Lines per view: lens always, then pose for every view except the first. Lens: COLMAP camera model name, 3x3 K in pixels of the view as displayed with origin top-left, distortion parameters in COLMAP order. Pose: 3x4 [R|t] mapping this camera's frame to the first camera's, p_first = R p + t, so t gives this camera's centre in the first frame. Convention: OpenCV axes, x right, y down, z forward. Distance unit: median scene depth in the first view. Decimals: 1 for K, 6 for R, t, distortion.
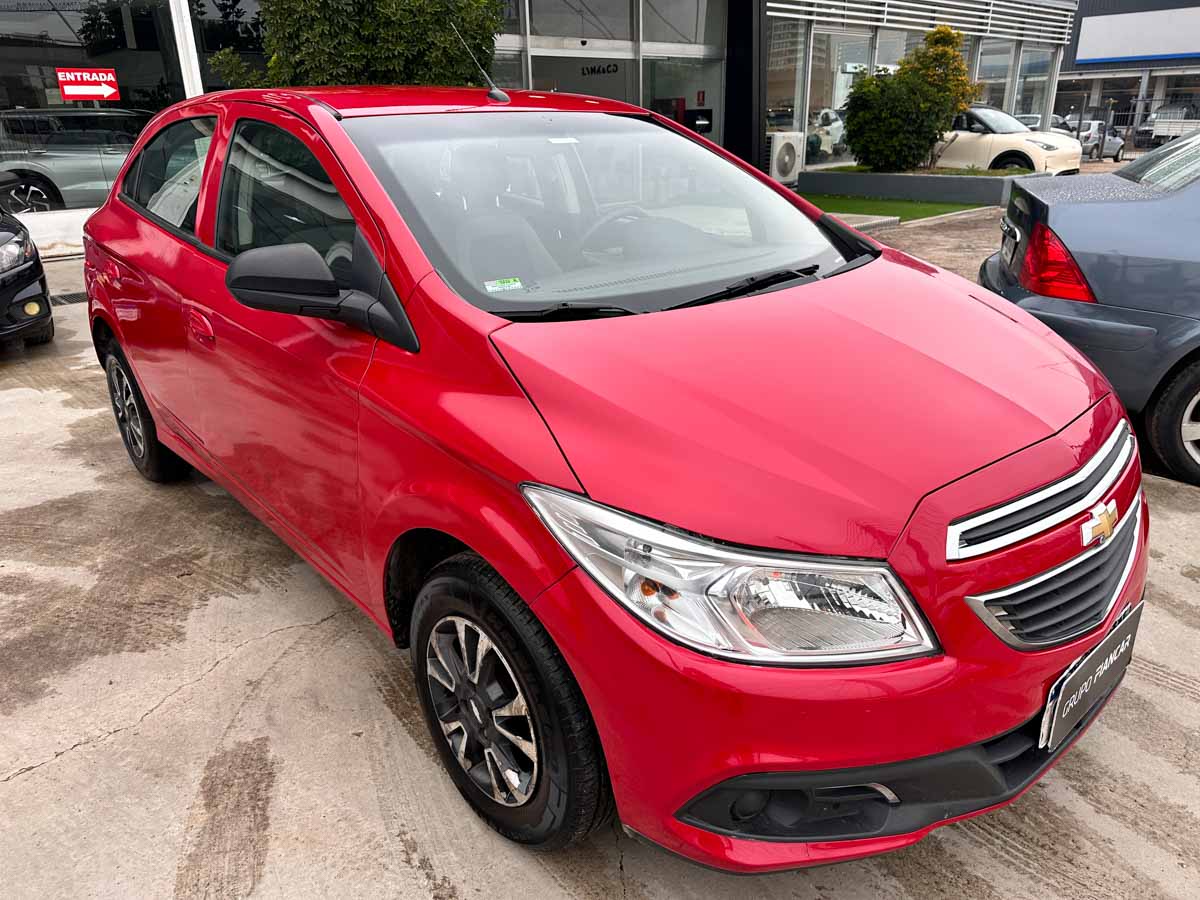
lens RADIAL K [[853.6, 0, 606.1], [0, 853.6, 440.3], [0, 0, 1]] dist [0.057137, -0.060246]
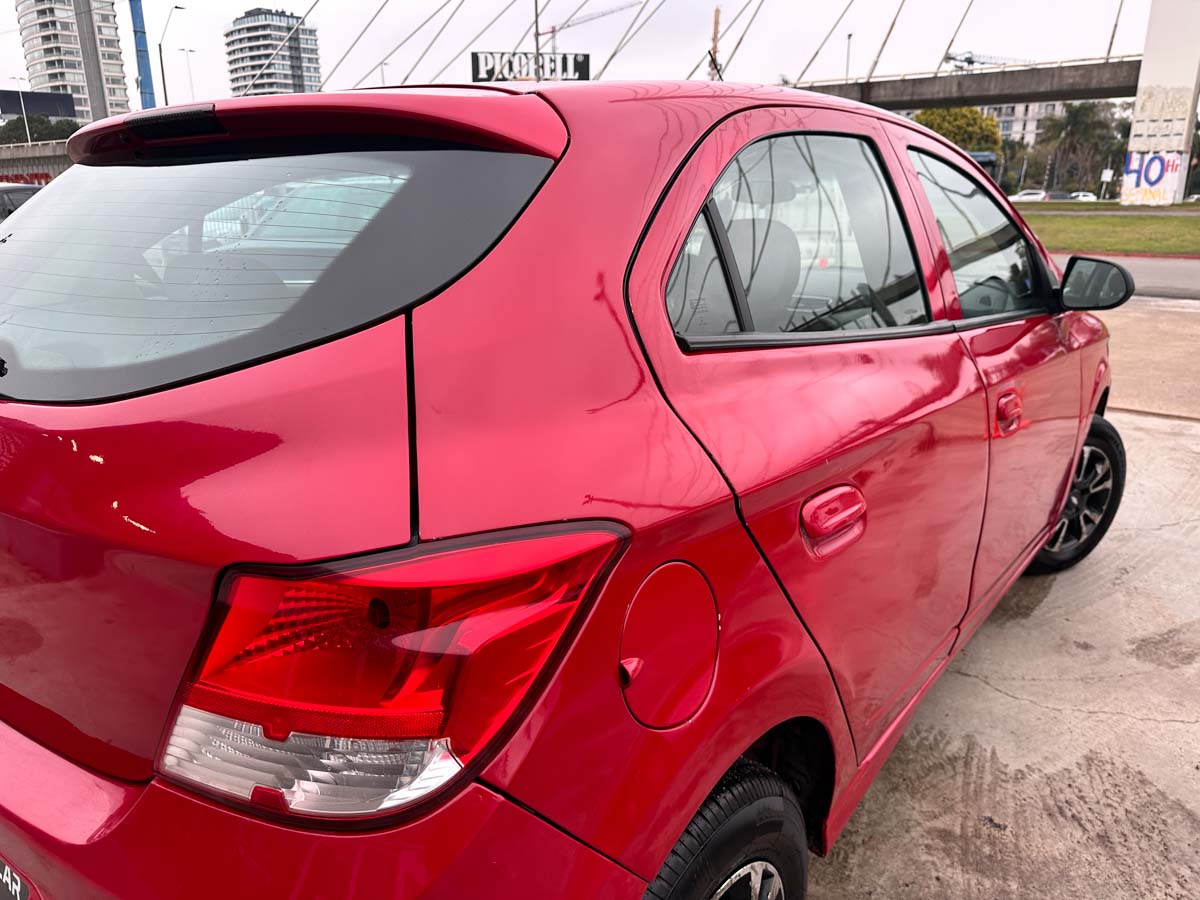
lens RADIAL K [[853.6, 0, 605.4], [0, 853.6, 466.7], [0, 0, 1]] dist [0.057137, -0.060246]
pose [[-0.195368, -0.285082, 0.938381, -1.017944], [0.348506, 0.874189, 0.338139, -0.424197], [-0.916719, 0.393093, -0.071436, 1.274043]]
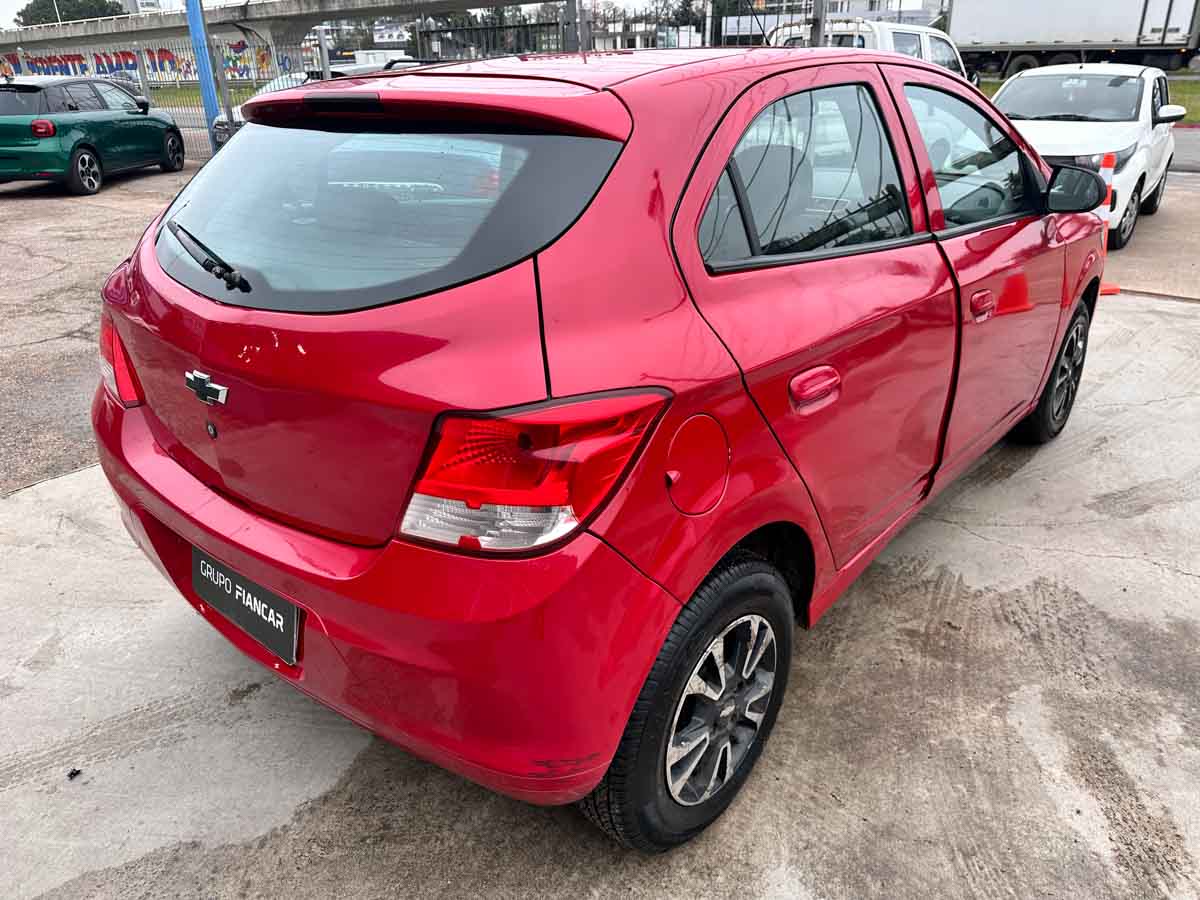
lens RADIAL K [[853.6, 0, 606.4], [0, 853.6, 444.6], [0, 0, 1]] dist [0.057137, -0.060246]
pose [[-0.152363, -0.387561, 0.909165, -1.197901], [0.366645, 0.832098, 0.416154, -0.494227], [-0.917800, 0.396748, 0.015316, 1.292946]]
